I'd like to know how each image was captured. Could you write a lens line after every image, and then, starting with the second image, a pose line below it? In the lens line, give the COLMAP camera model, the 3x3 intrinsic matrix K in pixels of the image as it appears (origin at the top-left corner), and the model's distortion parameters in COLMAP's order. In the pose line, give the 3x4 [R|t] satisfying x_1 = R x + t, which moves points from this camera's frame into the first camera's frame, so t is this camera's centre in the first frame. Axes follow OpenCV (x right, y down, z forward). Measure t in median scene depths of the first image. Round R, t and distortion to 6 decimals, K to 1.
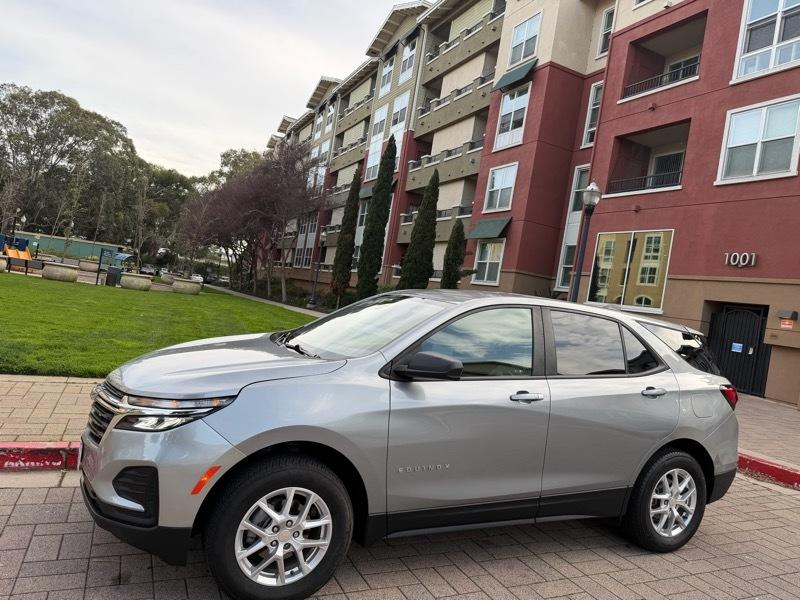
lens RADIAL K [[565.5, 0, 403.5], [0, 565.5, 300.0], [0, 0, 1]] dist [0.049832, -0.070497]
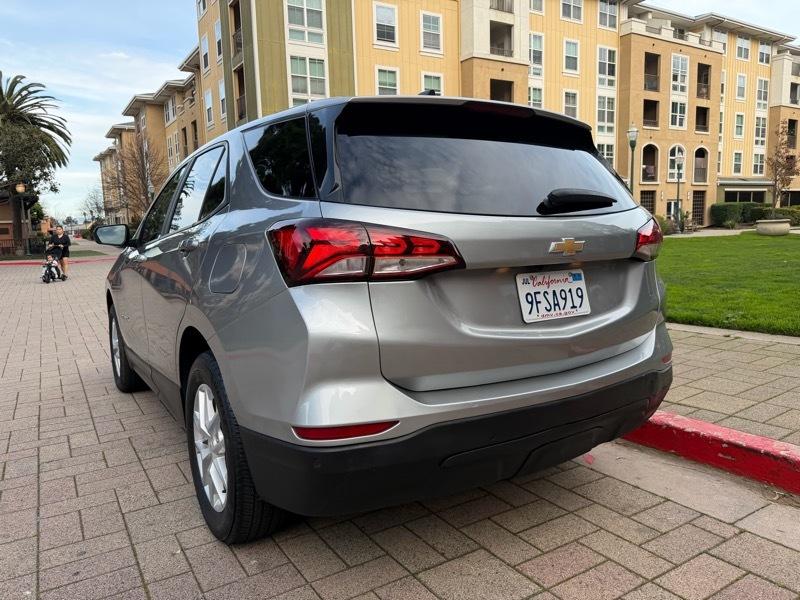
lens RADIAL K [[579.3, 0, 396.5], [0, 579.3, 295.6], [0, 0, 1]] dist [0.001648, -0.009700]
pose [[0.091893, -0.027320, -0.995394, 0.168979], [0.040351, 0.998905, -0.023691, 0.037733], [0.994951, -0.037988, 0.092895, 0.183296]]
